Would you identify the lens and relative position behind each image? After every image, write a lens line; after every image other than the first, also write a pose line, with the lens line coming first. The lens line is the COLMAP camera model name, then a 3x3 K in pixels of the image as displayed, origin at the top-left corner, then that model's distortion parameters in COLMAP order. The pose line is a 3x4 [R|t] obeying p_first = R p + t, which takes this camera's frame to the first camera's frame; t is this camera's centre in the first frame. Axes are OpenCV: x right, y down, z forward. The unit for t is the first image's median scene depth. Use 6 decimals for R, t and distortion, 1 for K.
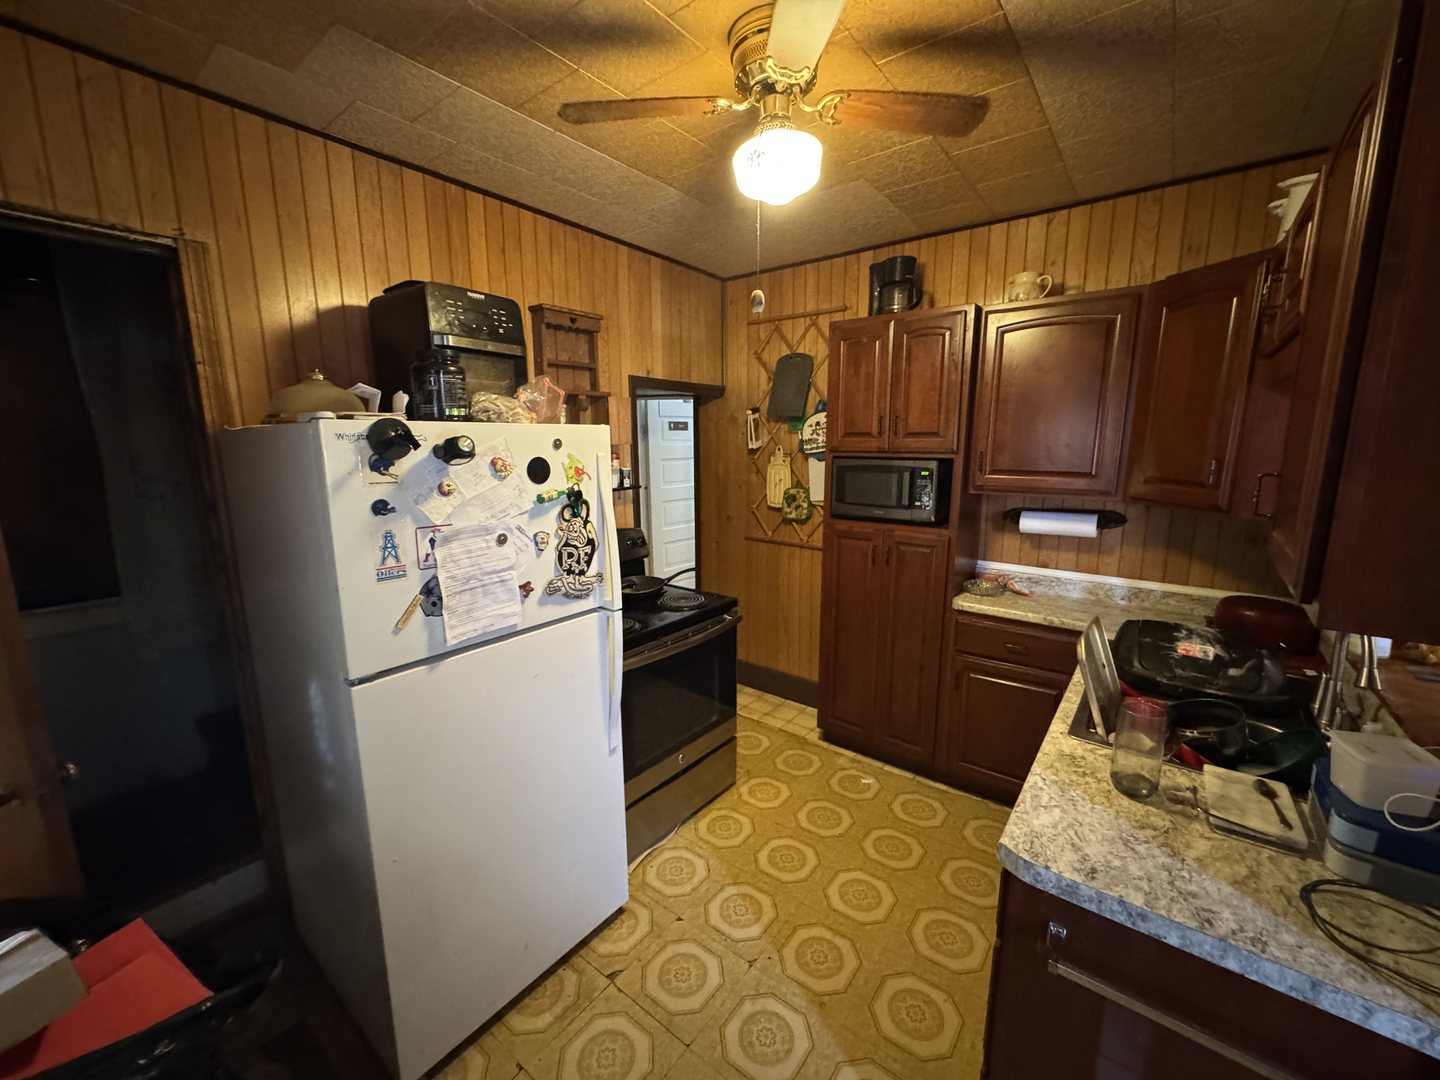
lens RADIAL K [[575.6, 0, 720.0], [0, 575.6, 540.0], [0, 0, 1]] dist [0.000312, 0.000141]
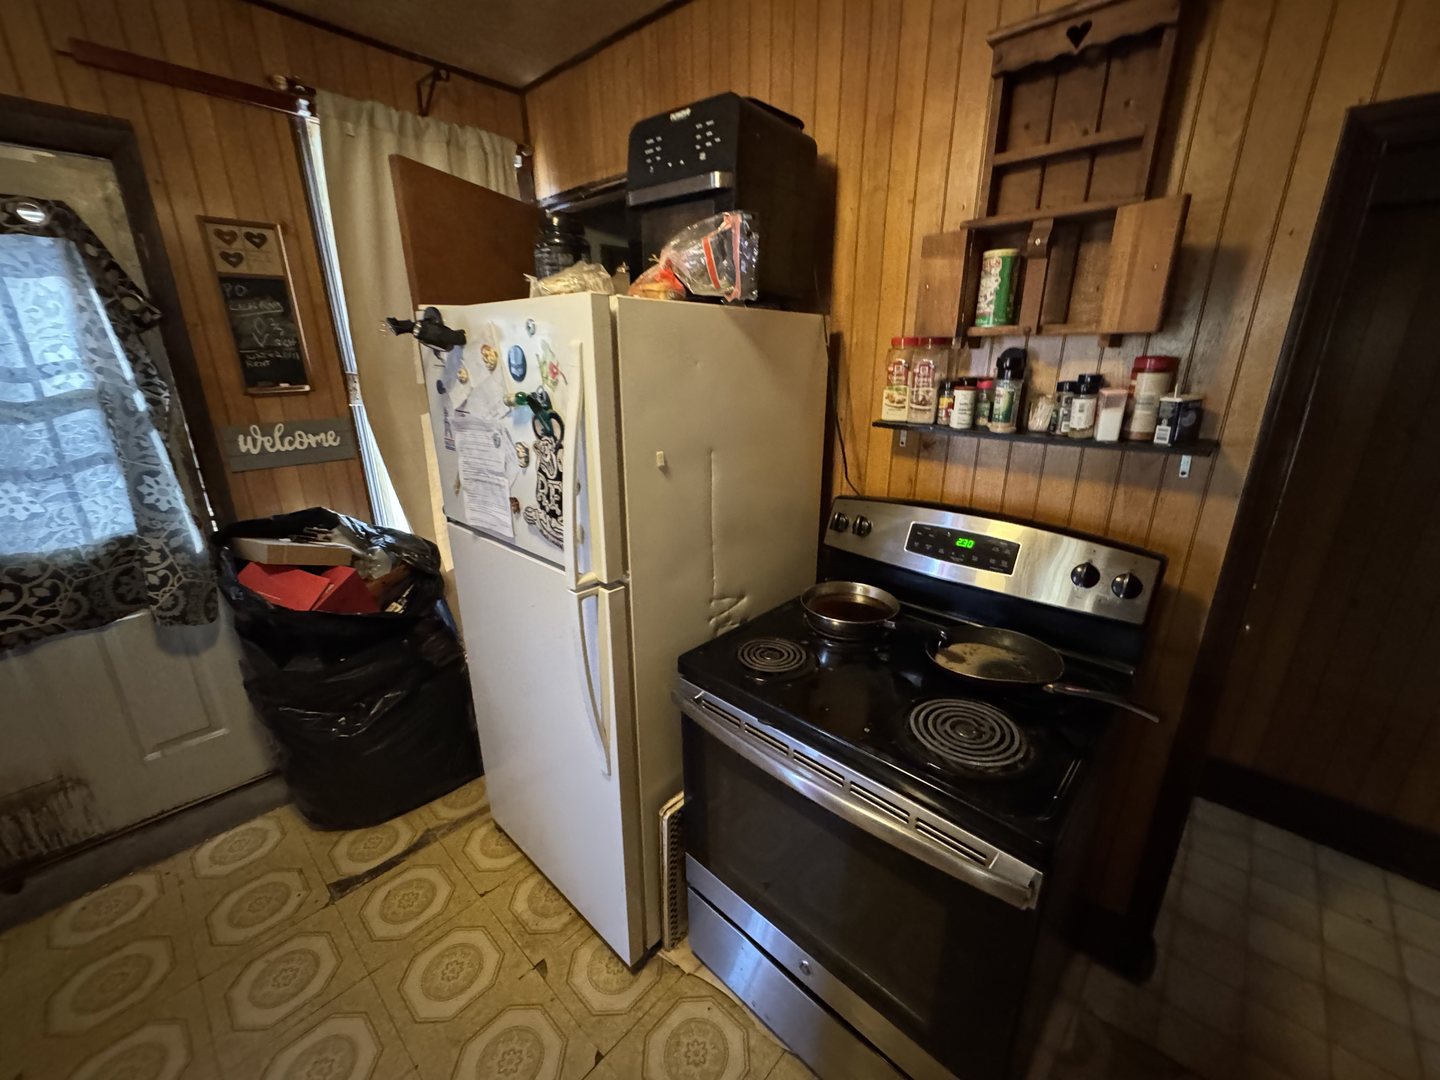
lens RADIAL K [[575.6, 0, 720.0], [0, 575.6, 540.0], [0, 0, 1]] dist [0.000312, 0.000141]
pose [[-0.083437, 0.314095, -0.945718, 0.438824], [-0.172136, 0.930218, 0.324134, -0.184591], [0.981533, 0.189837, -0.023548, 1.238645]]
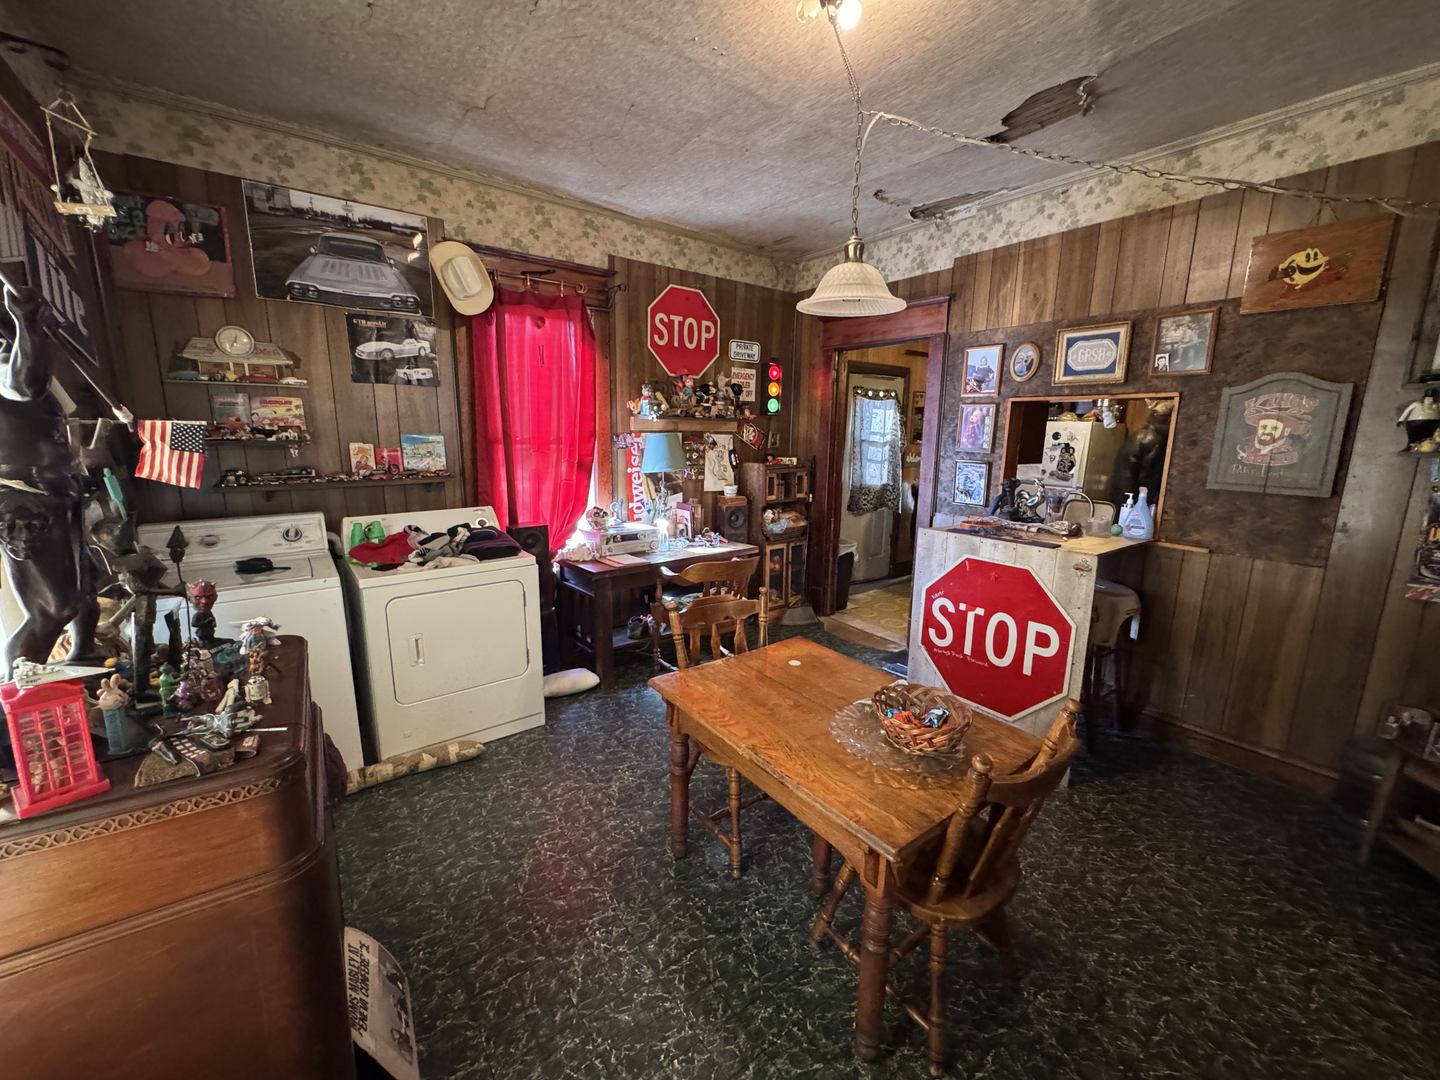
lens RADIAL K [[575.6, 0, 720.0], [0, 575.6, 540.0], [0, 0, 1]] dist [0.000312, 0.000141]
pose [[-0.266752, 0.189045, -0.945043, 3.132248], [-0.185982, 0.952045, 0.242942, 0.001795], [0.945650, 0.240566, -0.218801, 0.055692]]
